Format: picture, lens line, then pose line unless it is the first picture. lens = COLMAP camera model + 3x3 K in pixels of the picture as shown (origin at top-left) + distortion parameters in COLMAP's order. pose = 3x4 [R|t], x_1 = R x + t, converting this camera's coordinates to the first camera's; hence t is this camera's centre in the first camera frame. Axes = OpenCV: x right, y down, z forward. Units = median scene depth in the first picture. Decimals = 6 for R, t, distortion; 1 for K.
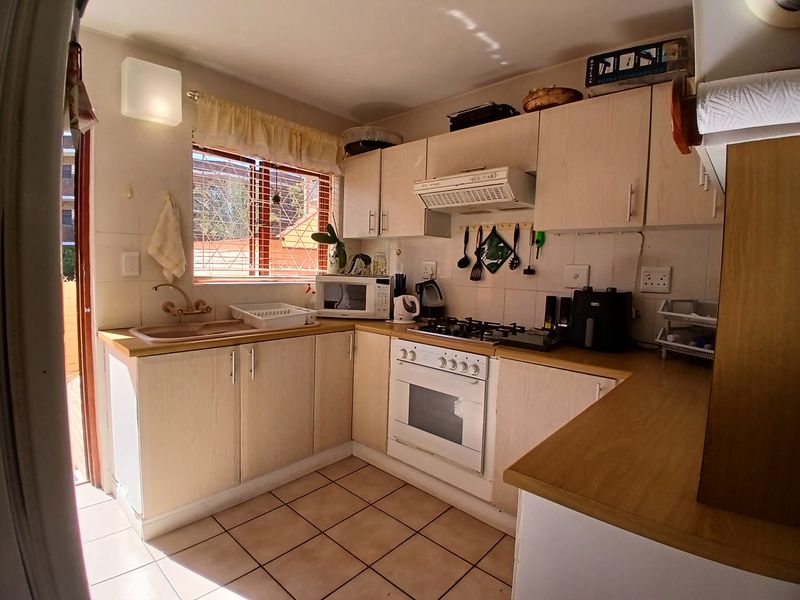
lens RADIAL K [[409.3, 0, 395.6], [0, 409.3, 299.3], [0, 0, 1]] dist [-0.063970, -0.004527]
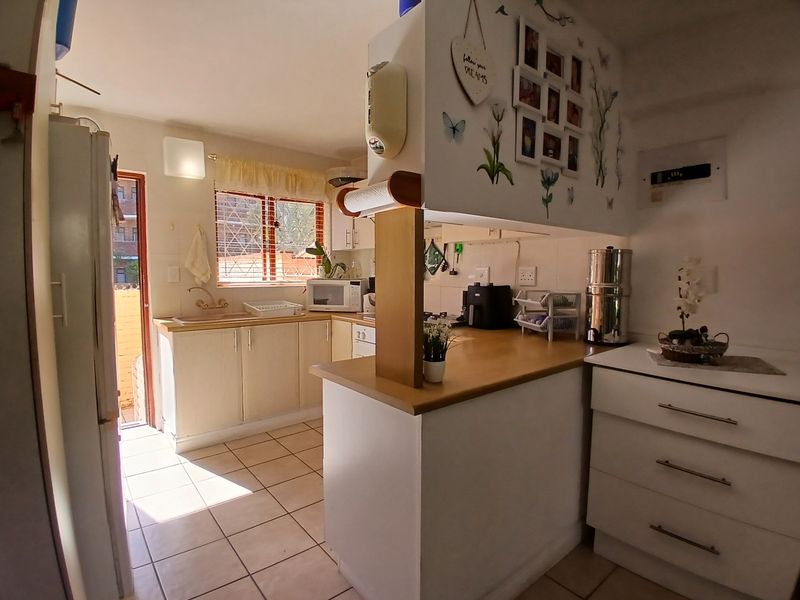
lens RADIAL K [[409.3, 0, 403.7], [0, 409.3, 300.5], [0, 0, 1]] dist [-0.063970, -0.004527]
pose [[0.992236, -0.014924, -0.123469, 0.339358], [0.013702, 0.999848, -0.010736, 0.034759], [0.123611, 0.008961, 0.992290, -0.347267]]
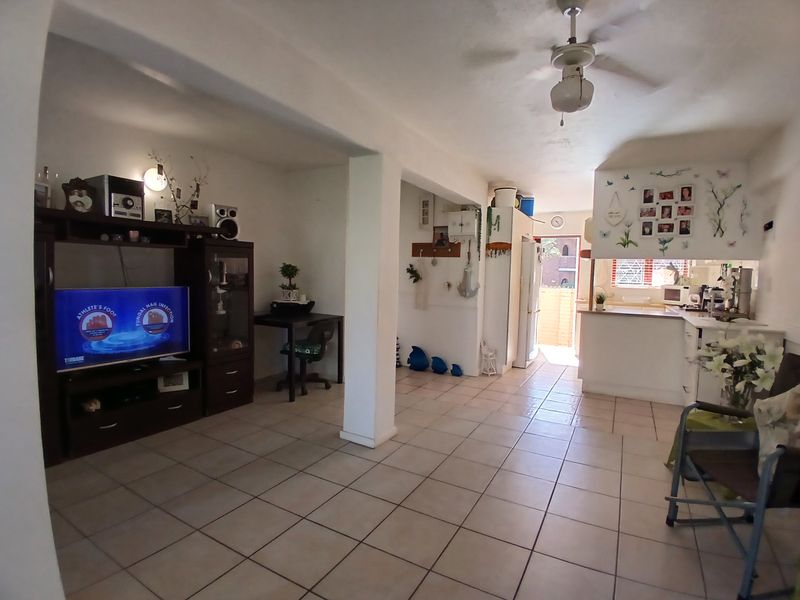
lens RADIAL K [[409.3, 0, 398.5], [0, 409.3, 301.5], [0, 0, 1]] dist [-0.063970, -0.004527]
pose [[0.232304, 0.041793, -0.971745, 1.949625], [-0.099385, 0.994867, 0.019029, 0.167484], [0.967552, 0.092157, 0.235266, -1.140902]]
